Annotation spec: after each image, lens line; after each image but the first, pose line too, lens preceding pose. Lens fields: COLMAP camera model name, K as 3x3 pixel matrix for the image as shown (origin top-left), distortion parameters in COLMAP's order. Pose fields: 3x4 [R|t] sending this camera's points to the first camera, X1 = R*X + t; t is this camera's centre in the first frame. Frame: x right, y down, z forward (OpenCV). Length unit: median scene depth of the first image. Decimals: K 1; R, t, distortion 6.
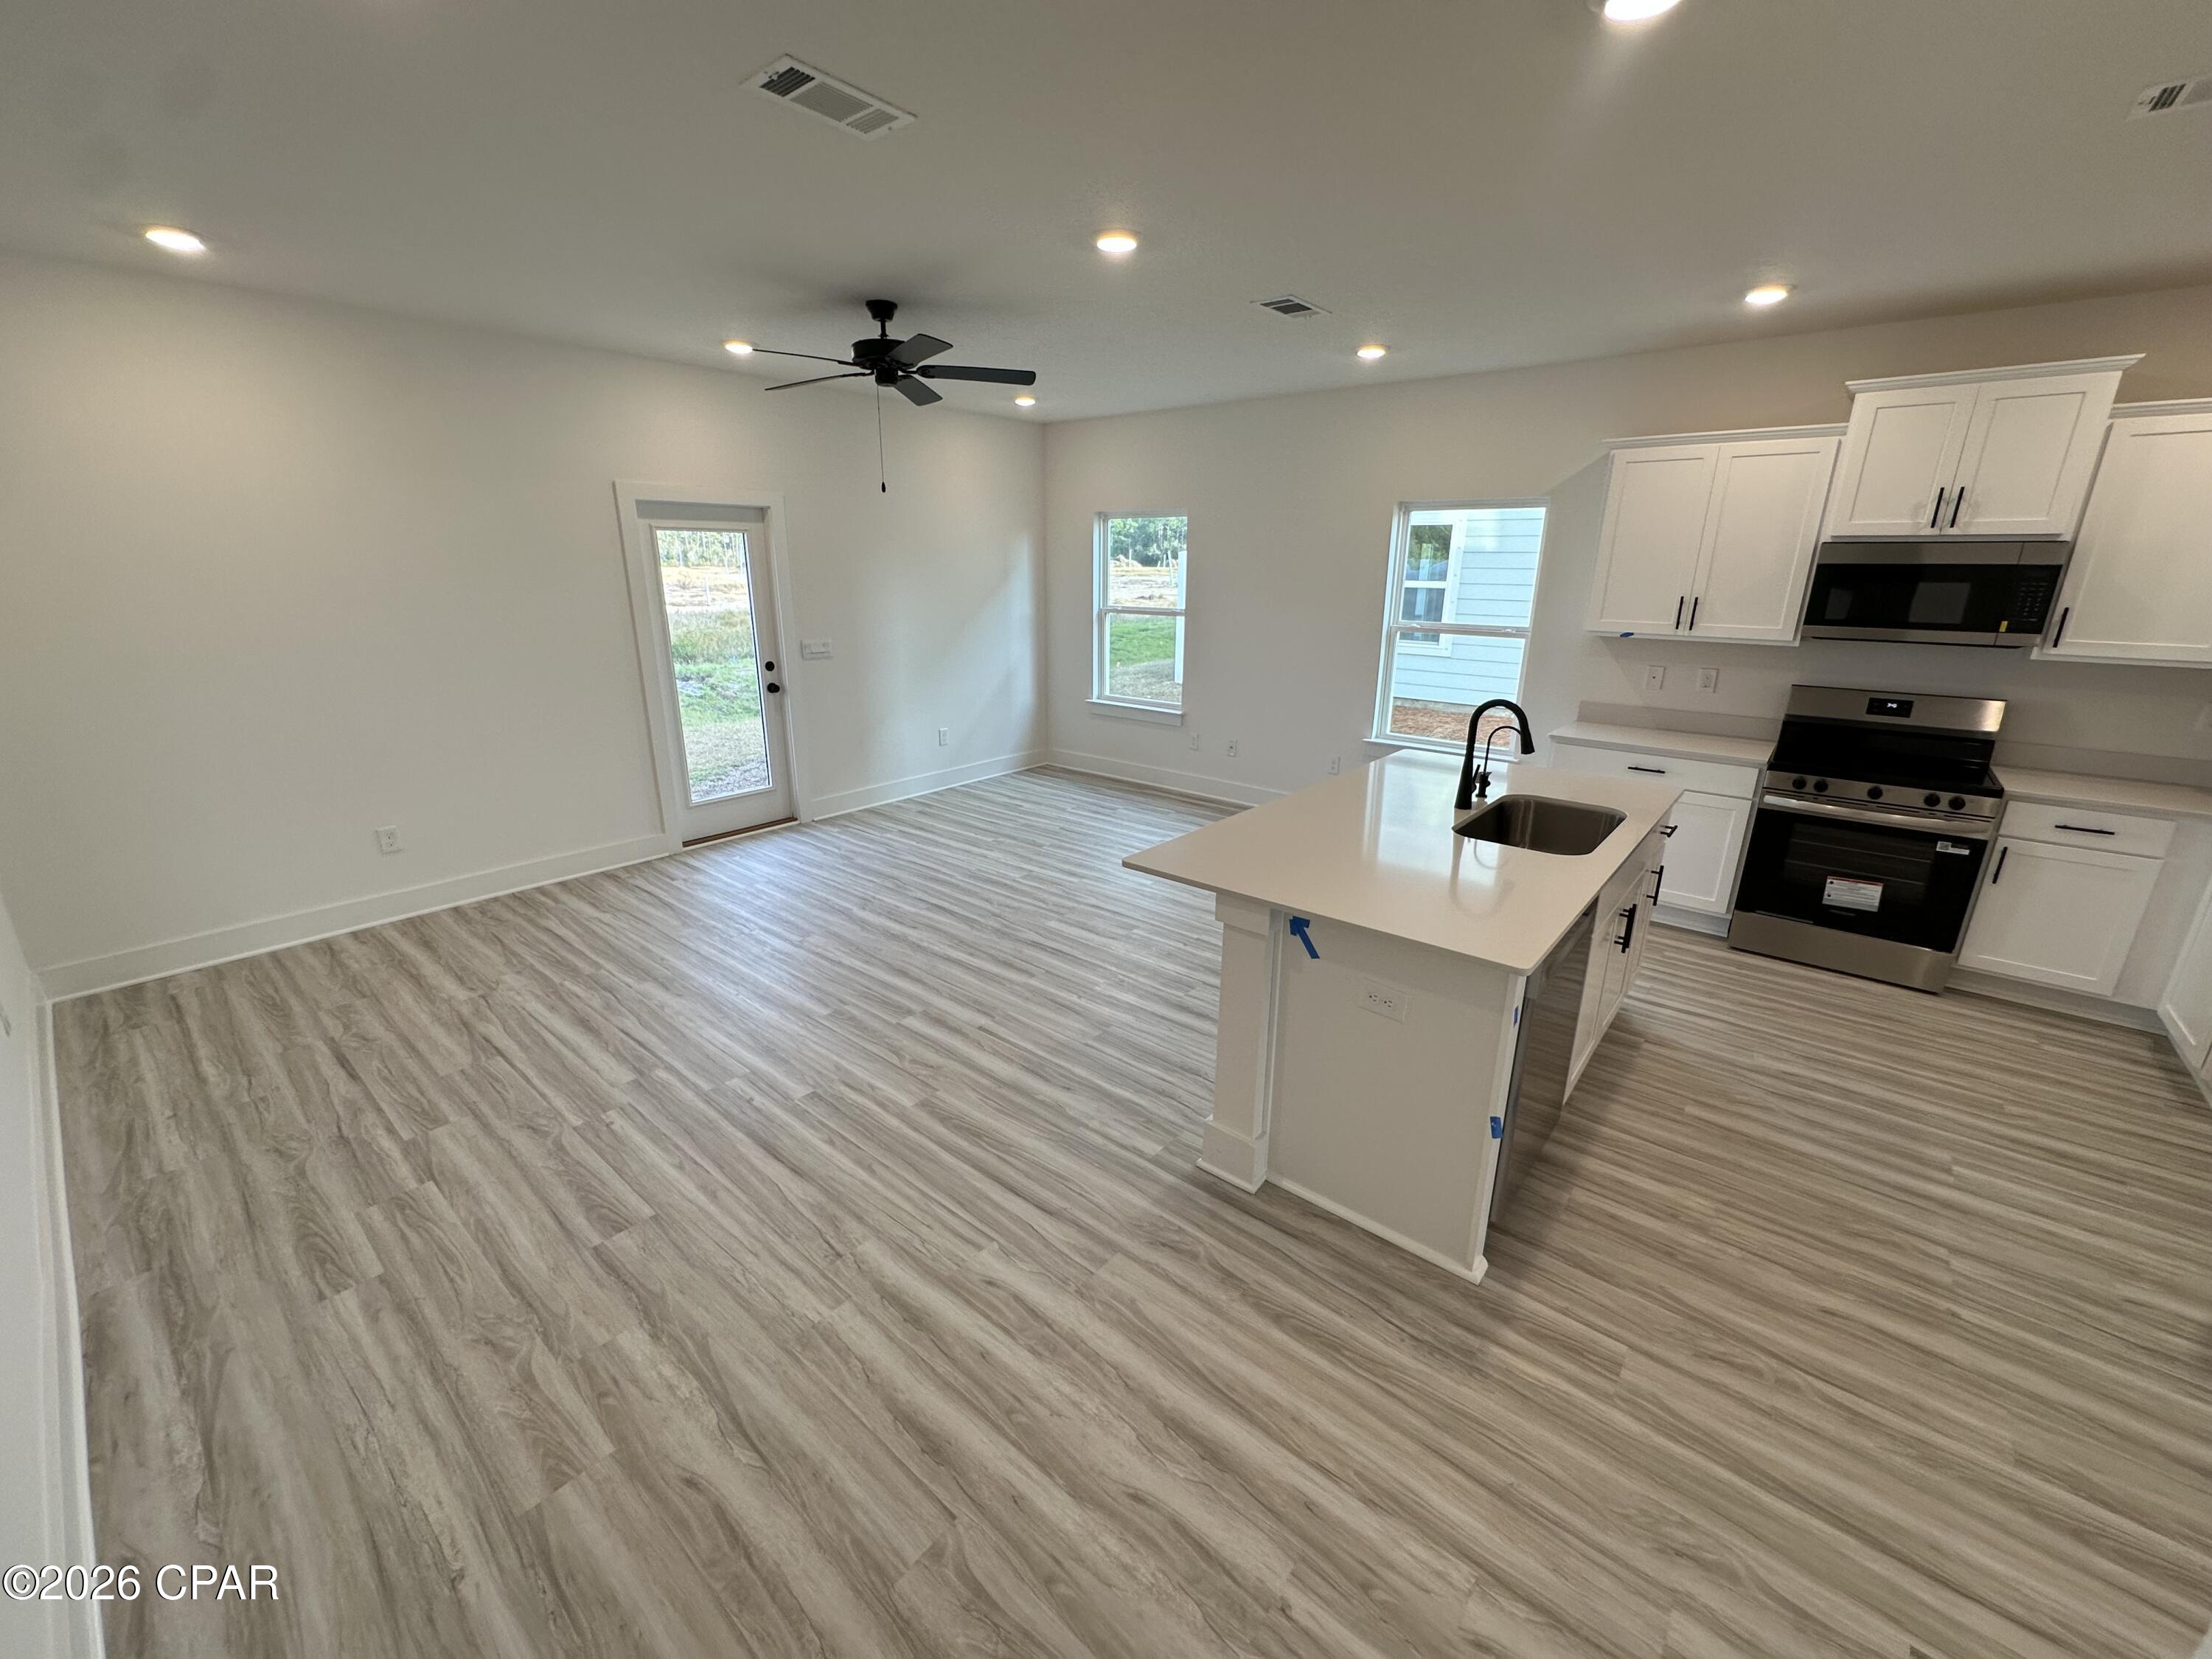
lens RADIAL K [[877.4, 0, 1106.0], [0, 877.4, 829.5], [0, 0, 1]] dist [-0.004609, 0.000930]
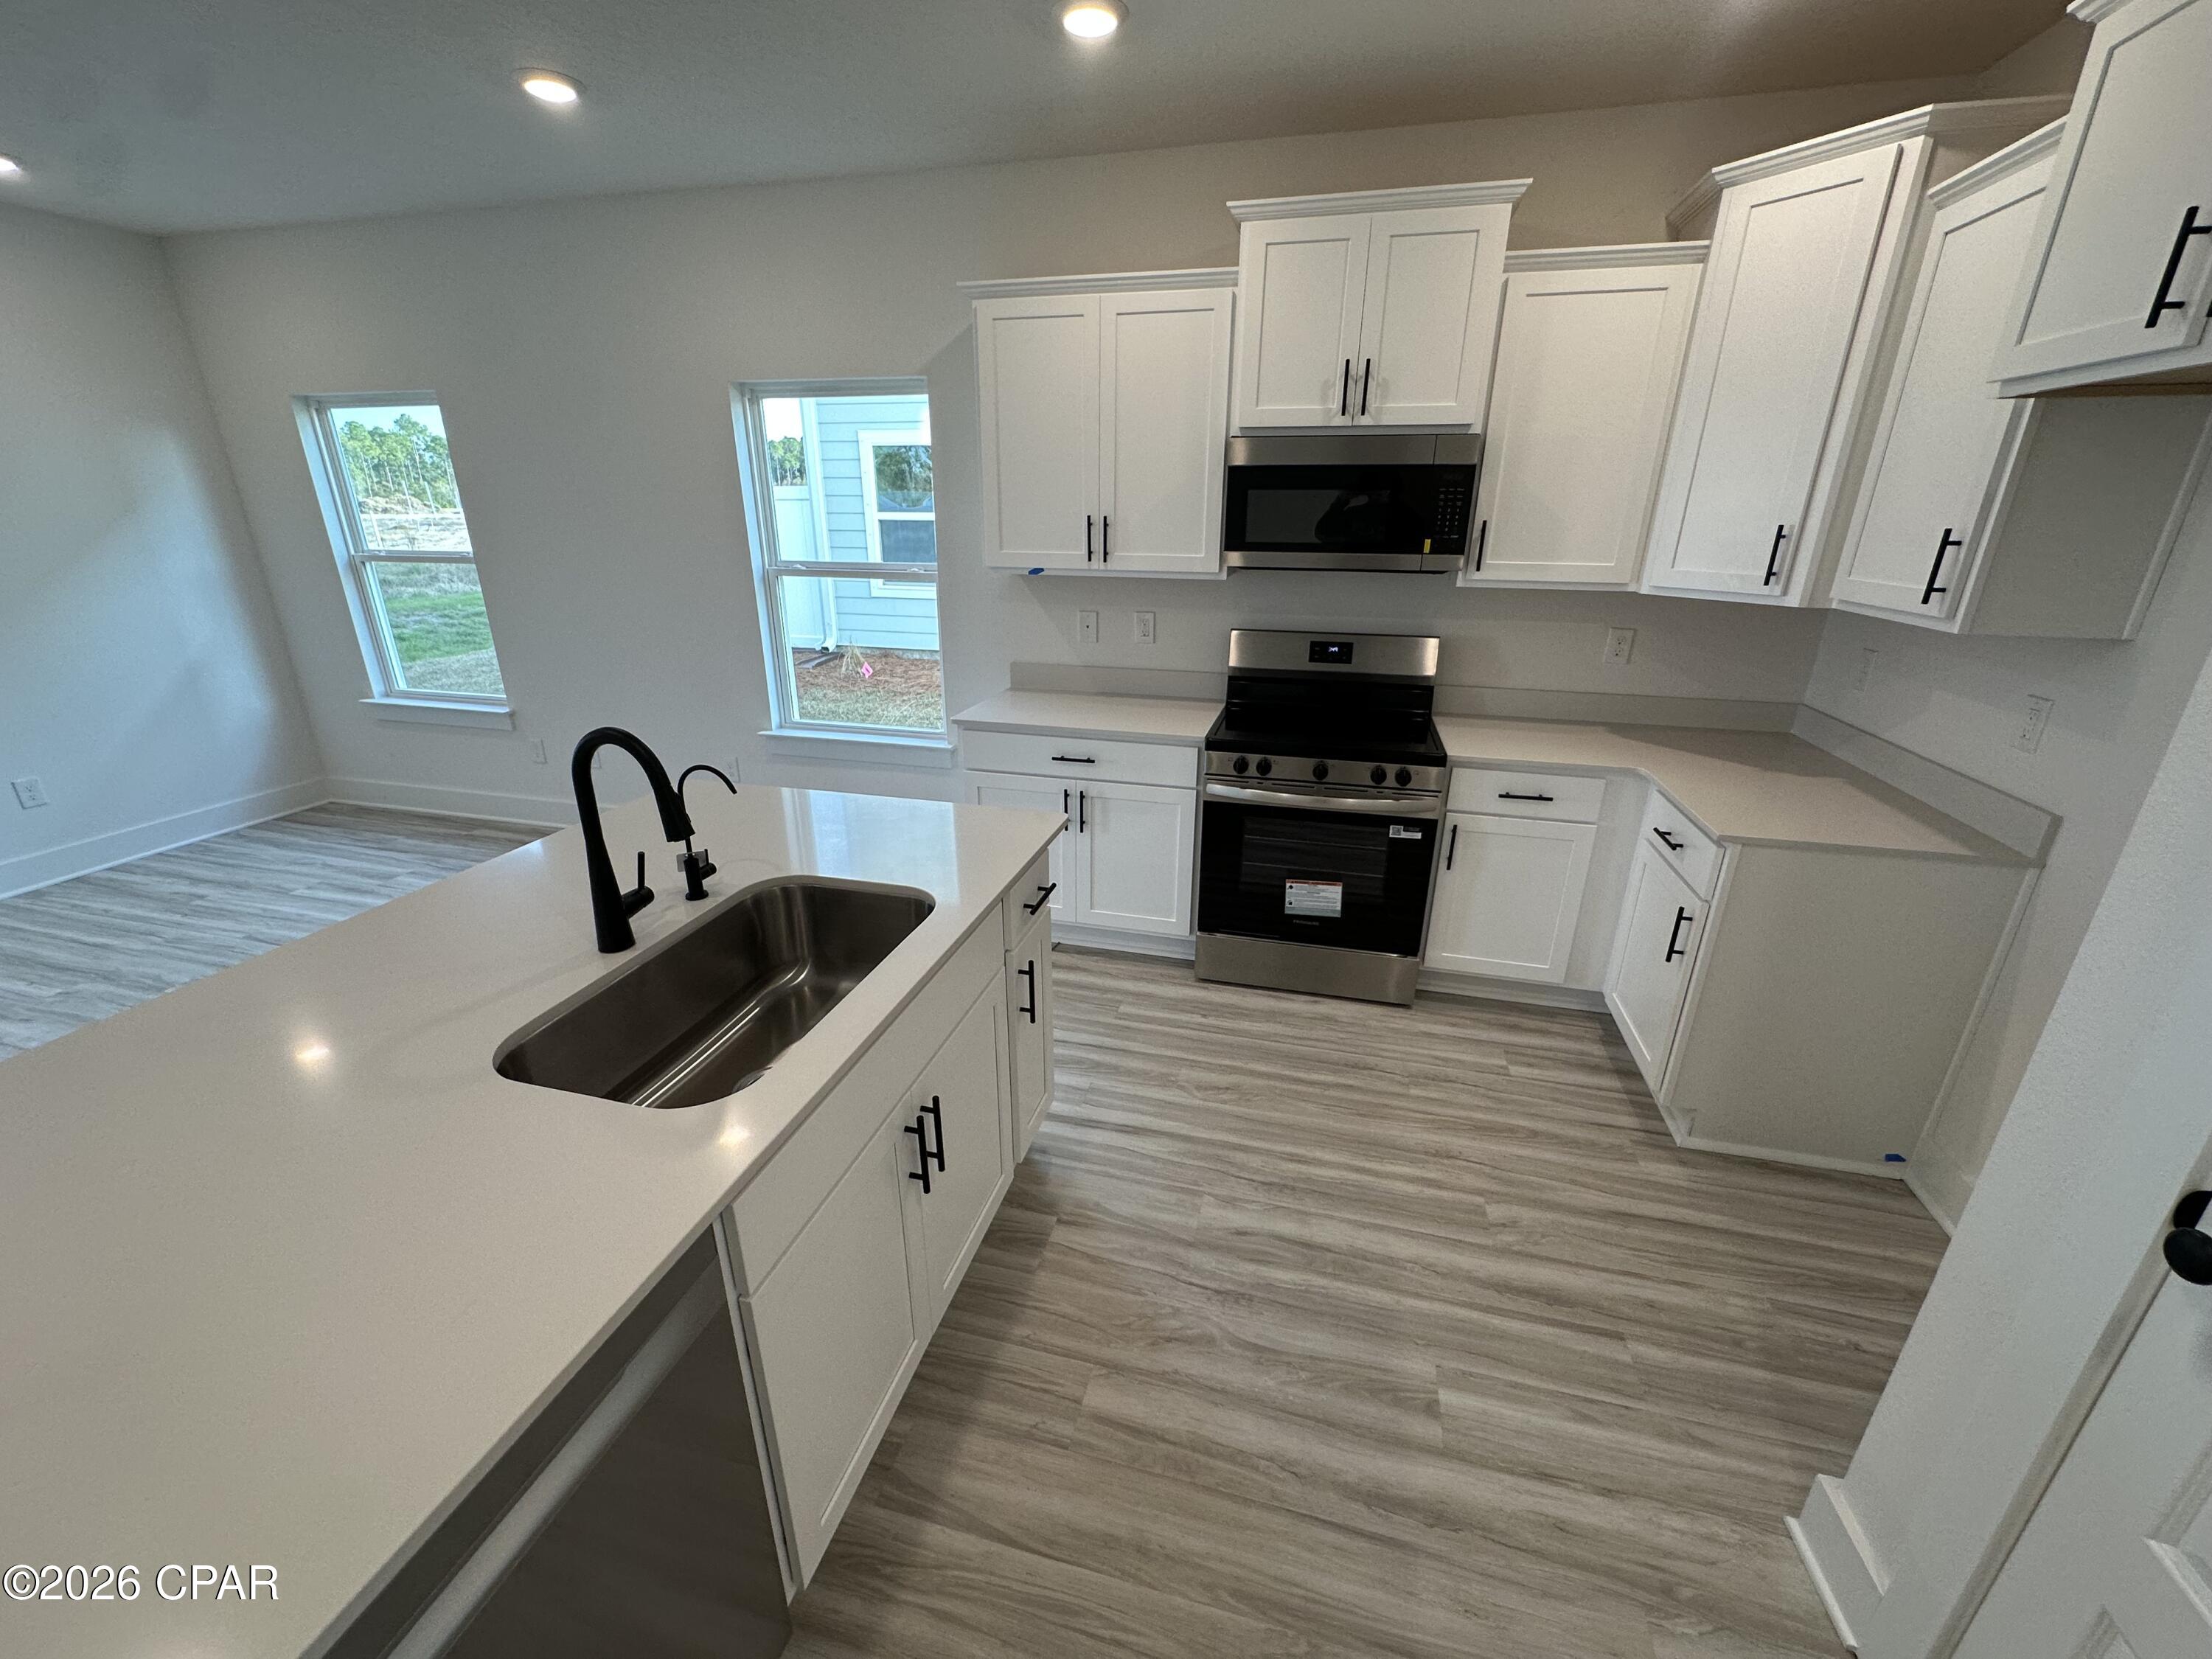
lens RADIAL K [[883.0, 0, 1106.0], [0, 883.0, 829.5], [0, 0, 1]] dist [-0.005585, 0.000609]
pose [[0.904318, -0.149719, 0.399741, 0.405322], [0.125481, 0.988335, 0.086300, -0.084023], [-0.407999, -0.027882, 0.912557, 0.382015]]
